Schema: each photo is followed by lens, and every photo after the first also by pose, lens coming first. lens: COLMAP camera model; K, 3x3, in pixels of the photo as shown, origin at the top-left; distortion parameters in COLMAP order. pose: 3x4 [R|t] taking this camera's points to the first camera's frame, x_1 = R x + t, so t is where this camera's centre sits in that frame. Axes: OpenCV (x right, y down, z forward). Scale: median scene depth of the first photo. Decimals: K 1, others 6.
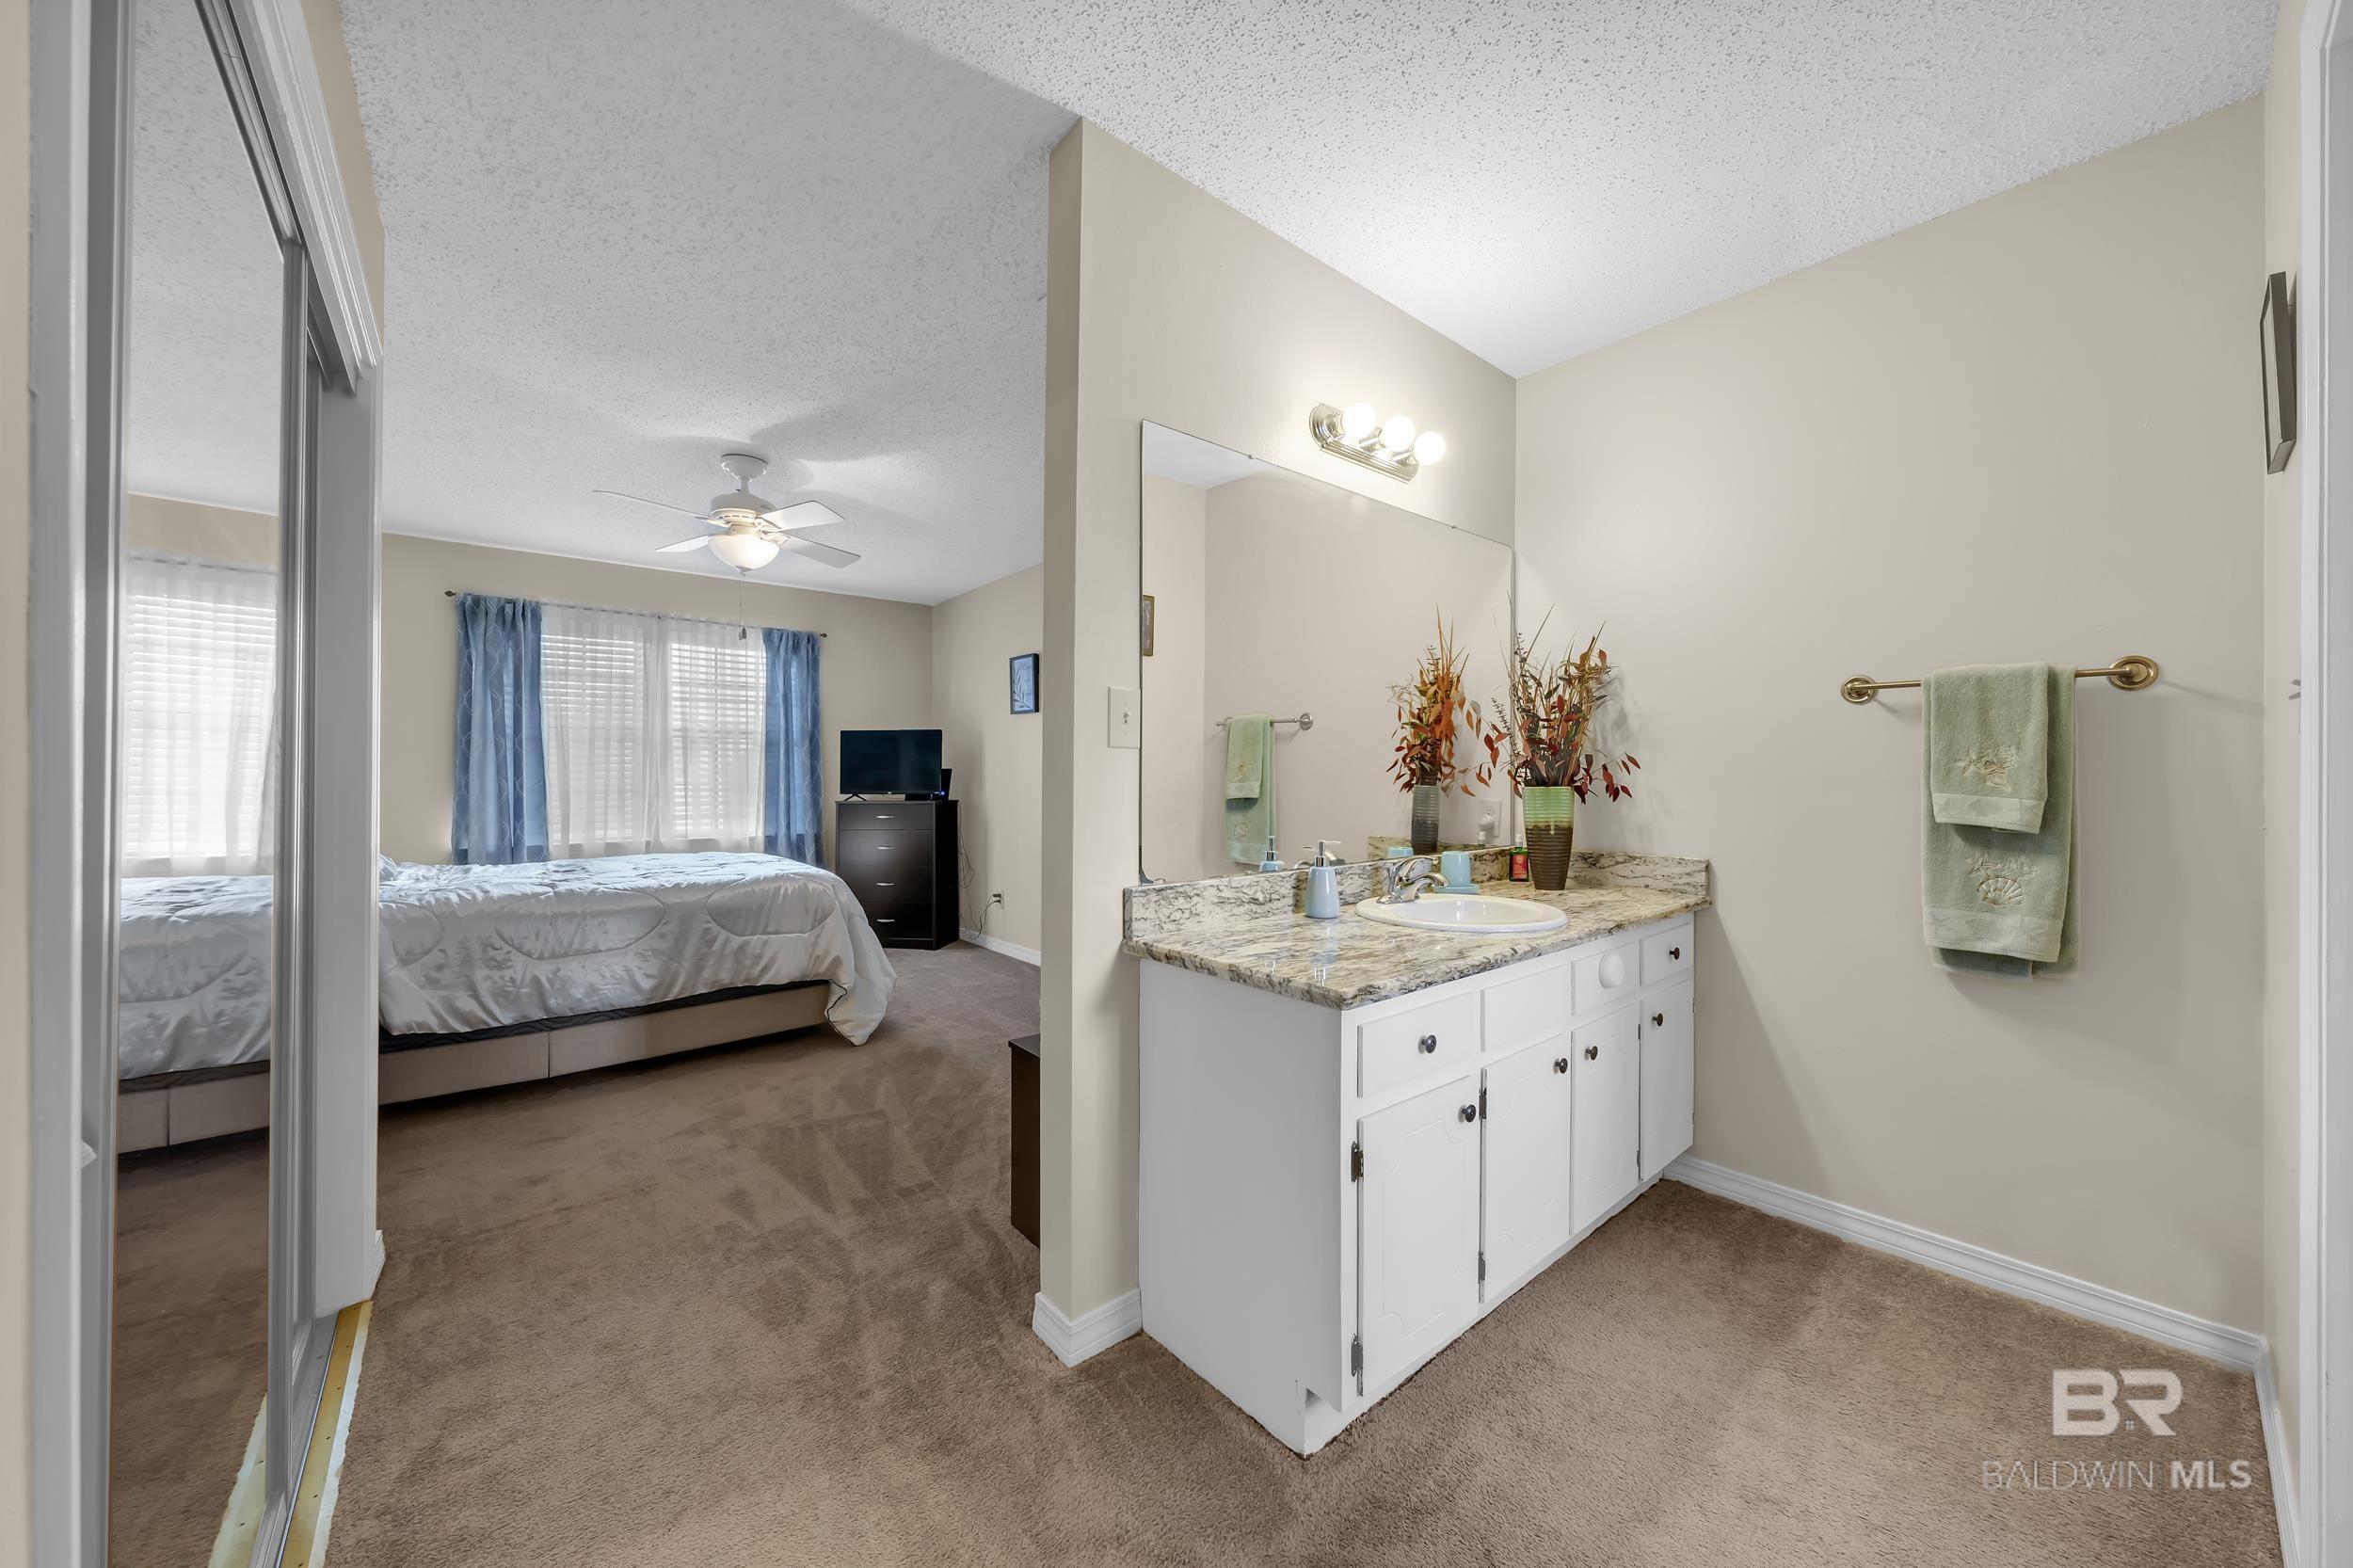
lens RADIAL K [[828.3, 0, 1185.0], [0, 828.3, 774.8], [0, 0, 1]] dist [-0.005015, 0.000607]
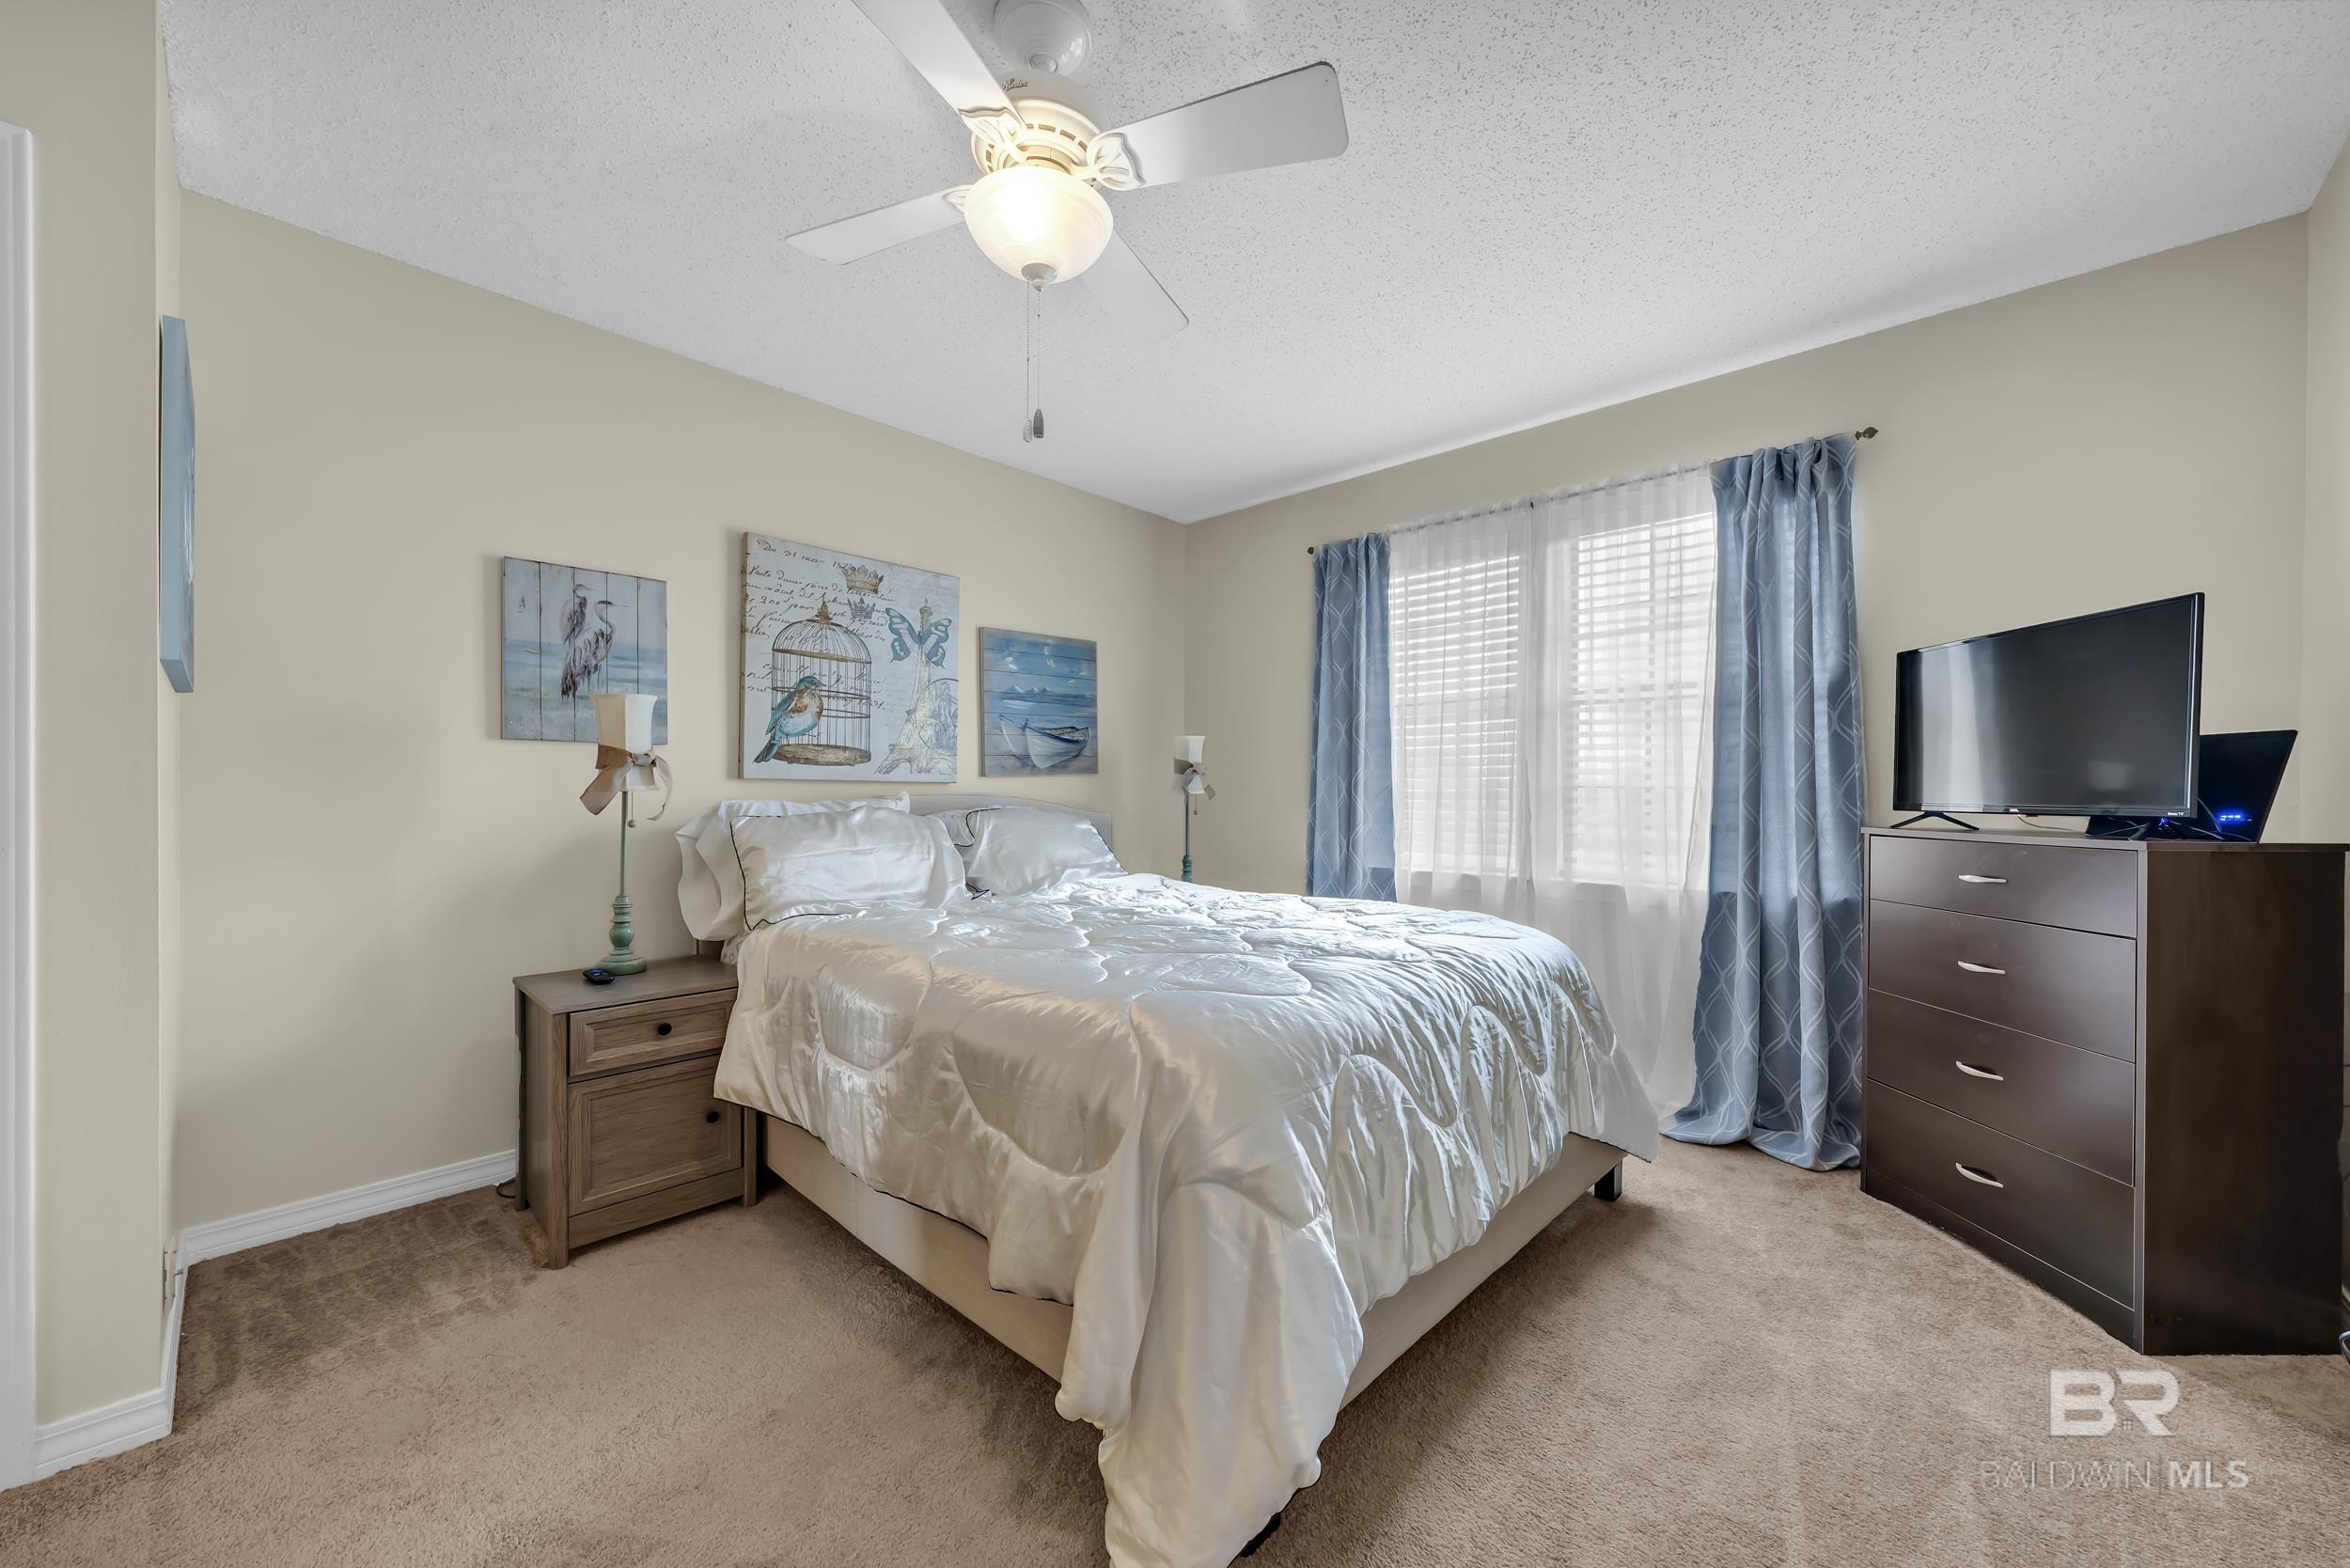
lens RADIAL K [[862.7, 0, 1219.0], [0, 862.7, 793.6], [0, 0, 1]] dist [0.003173, 0.000015]
pose [[0.131659, 0.007811, -0.991264, -0.047265], [0.001566, 0.999966, 0.008087, 0.012817], [0.991294, -0.002617, 0.131643, 0.718295]]
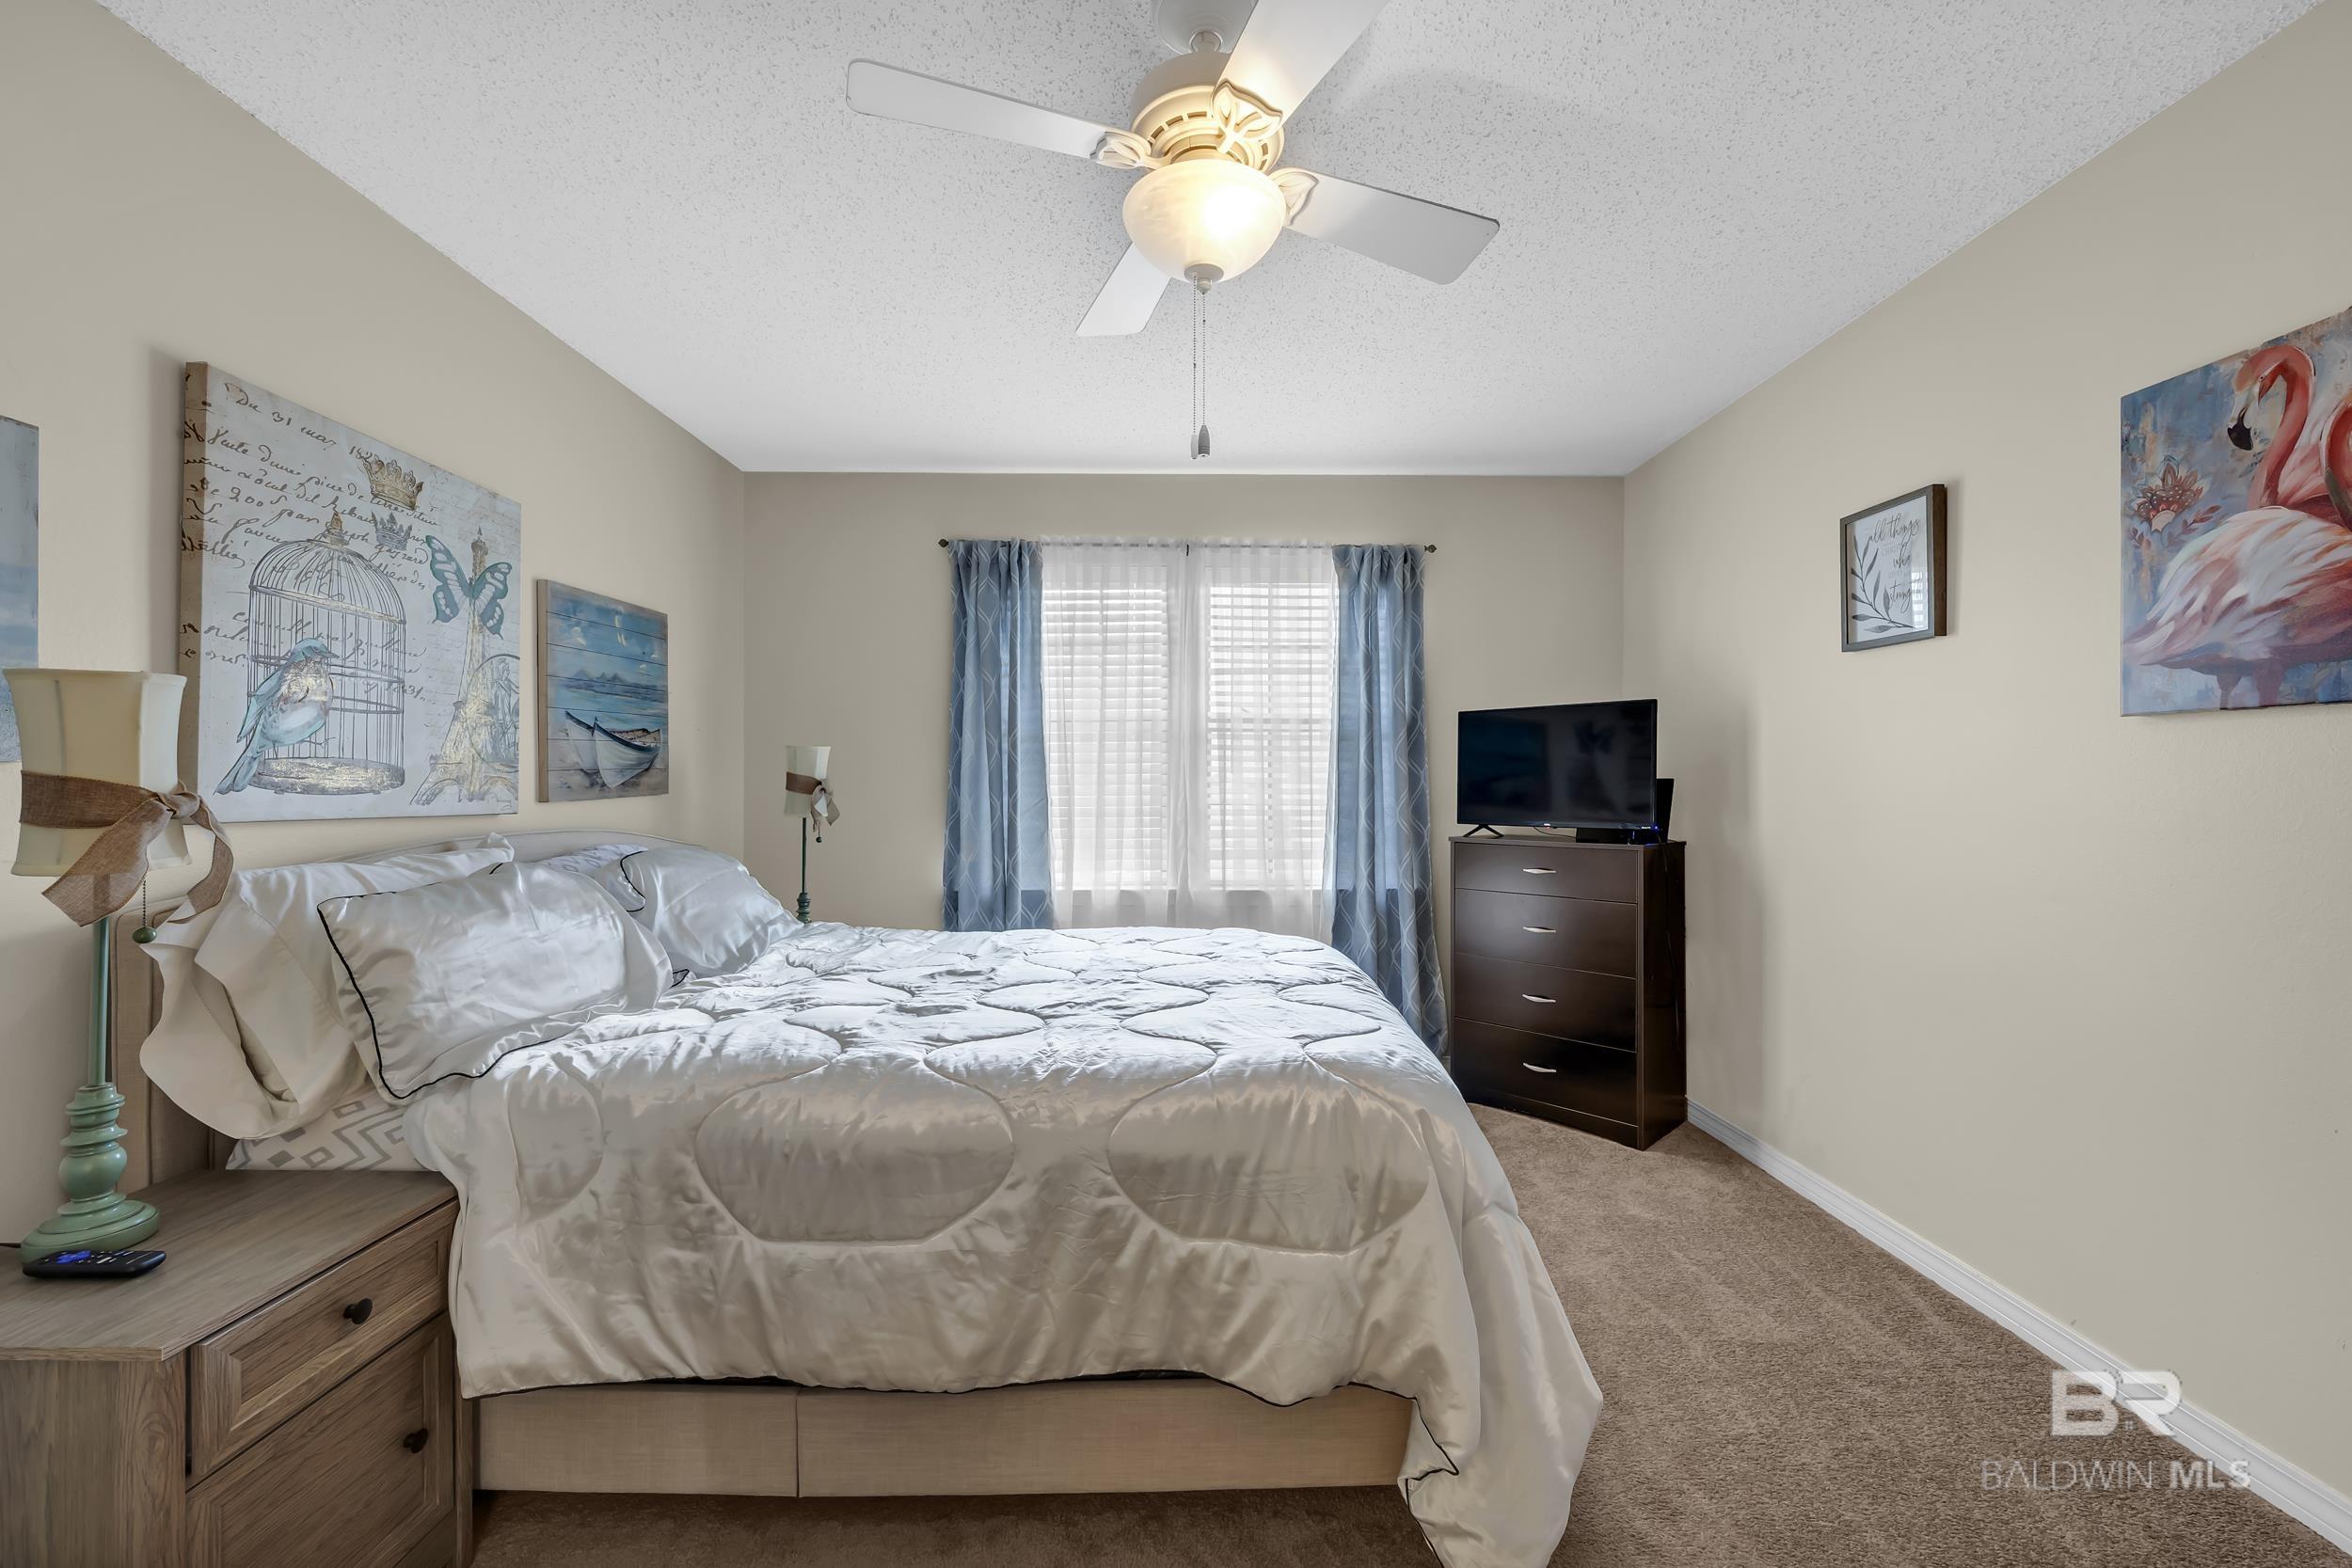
lens RADIAL K [[918.7, 0, 1174.4], [0, 918.7, 778.9], [0, 0, 1]] dist [-0.001221, 0.000734]
pose [[0.762786, 0.000844, -0.646650, -0.183117], [-0.000162, 0.999999, 0.001115, -0.009138], [0.646650, -0.000746, 0.762786, 0.457835]]
